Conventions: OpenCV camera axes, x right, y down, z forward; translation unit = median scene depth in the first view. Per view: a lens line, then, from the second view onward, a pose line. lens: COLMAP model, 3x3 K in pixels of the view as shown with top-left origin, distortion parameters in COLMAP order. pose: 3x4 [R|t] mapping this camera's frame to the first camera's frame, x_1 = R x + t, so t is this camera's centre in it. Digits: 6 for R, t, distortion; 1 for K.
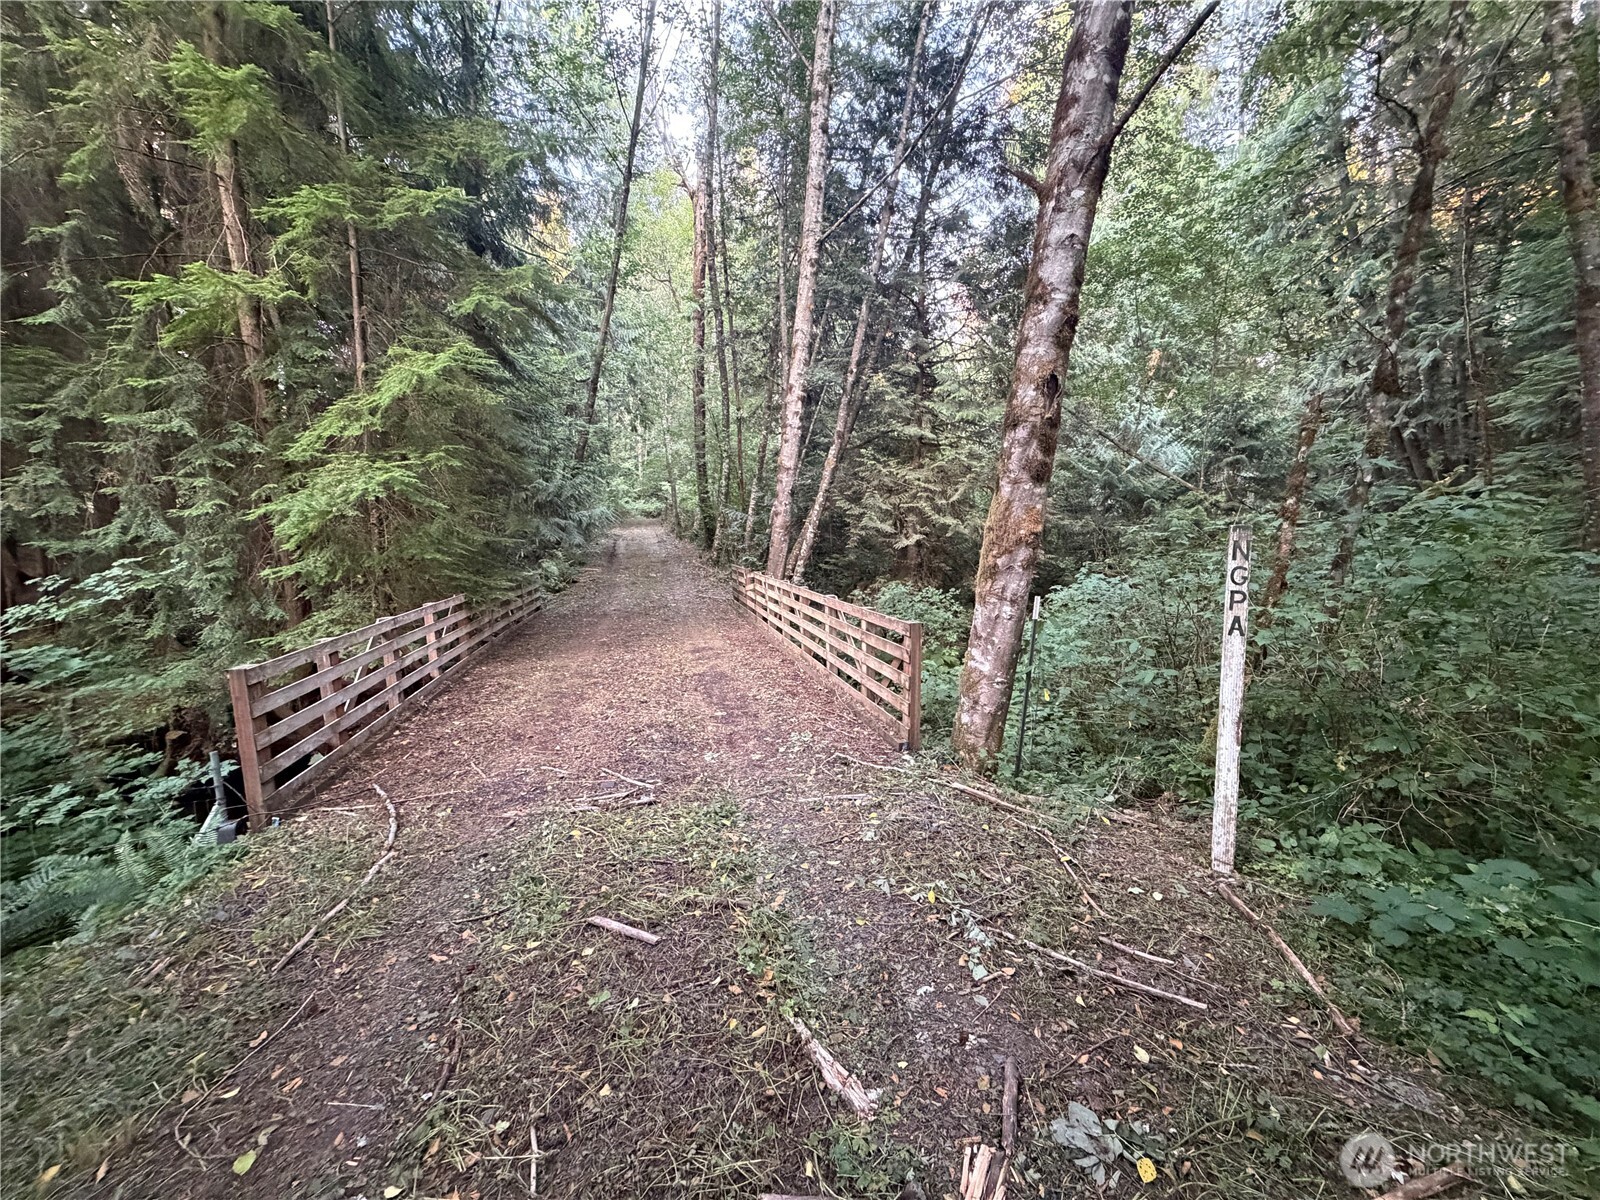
lens RADIAL K [[634.8, 0, 795.9], [0, 634.8, 600.8], [0, 0, 1]] dist [-0.000259, 0.000280]
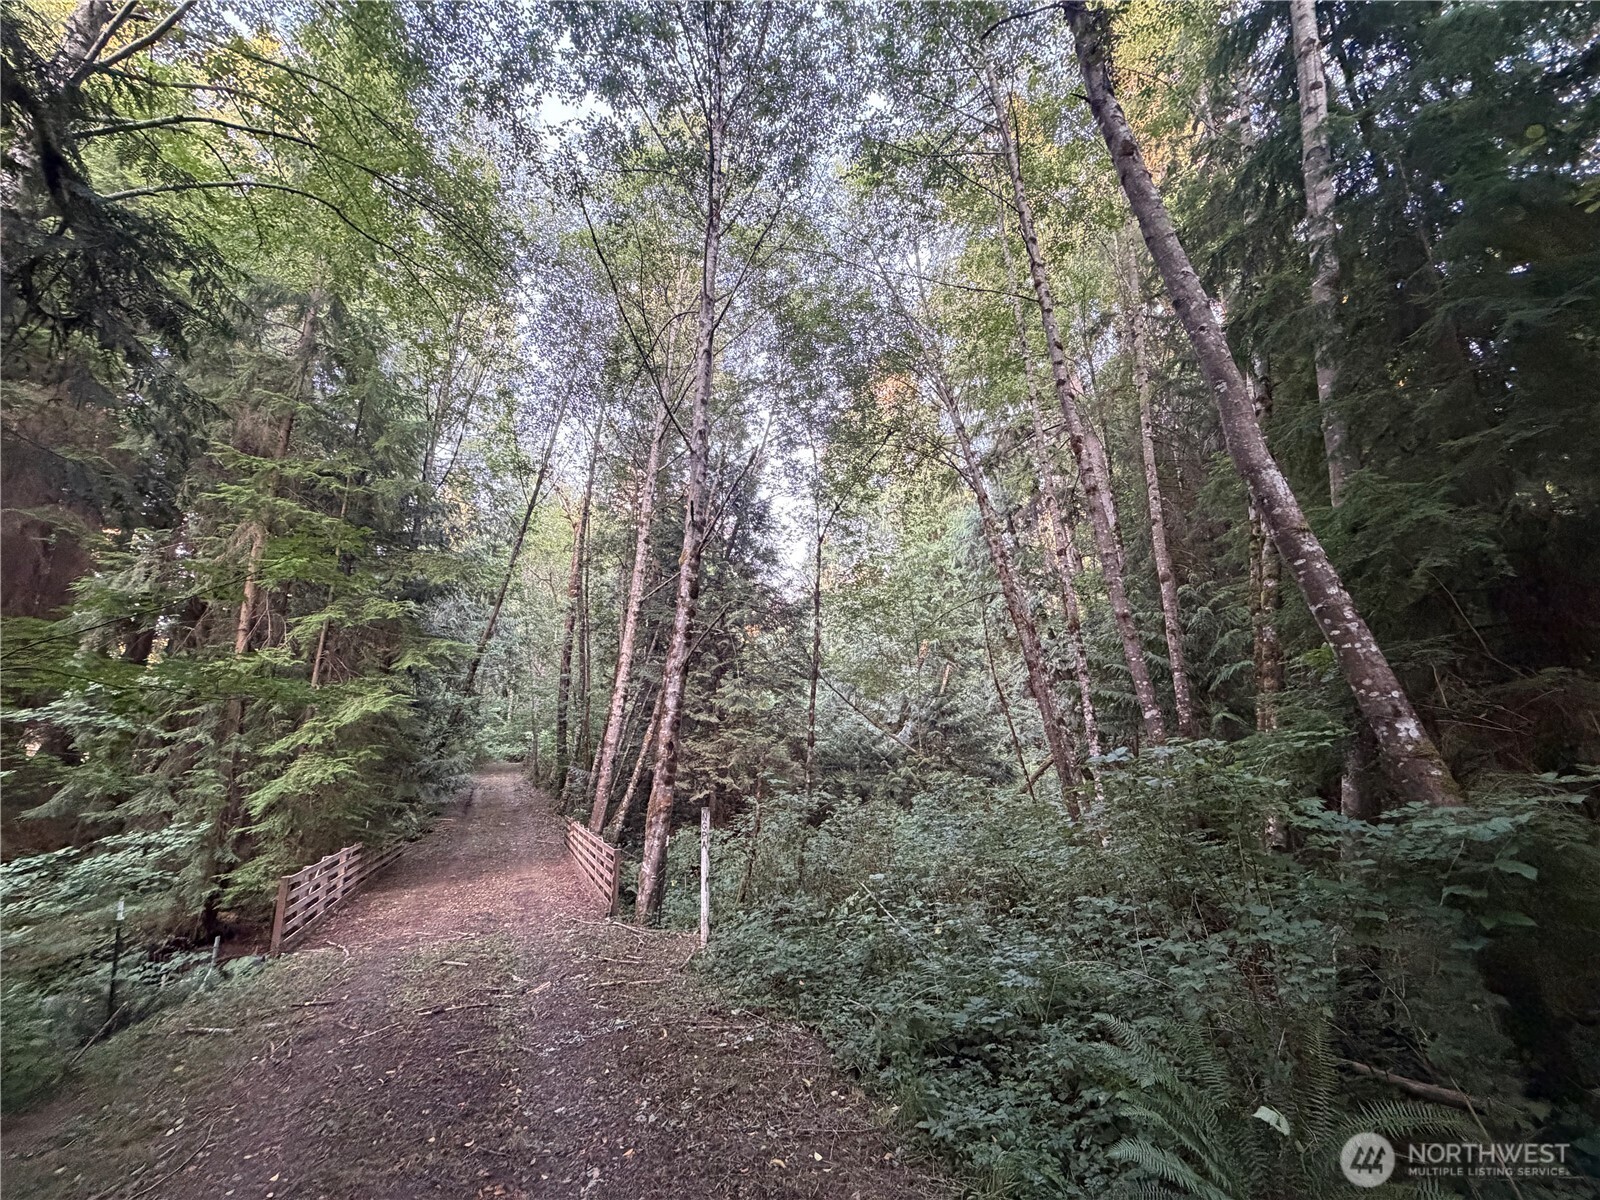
lens RADIAL K [[634.8, 0, 795.9], [0, 634.8, 600.8], [0, 0, 1]] dist [-0.000259, 0.000280]
pose [[0.983829, 0.042519, 0.173989, 0.235033], [0.023013, 0.933354, -0.358220, 0.019829], [-0.177624, 0.356431, 0.917282, -0.870280]]
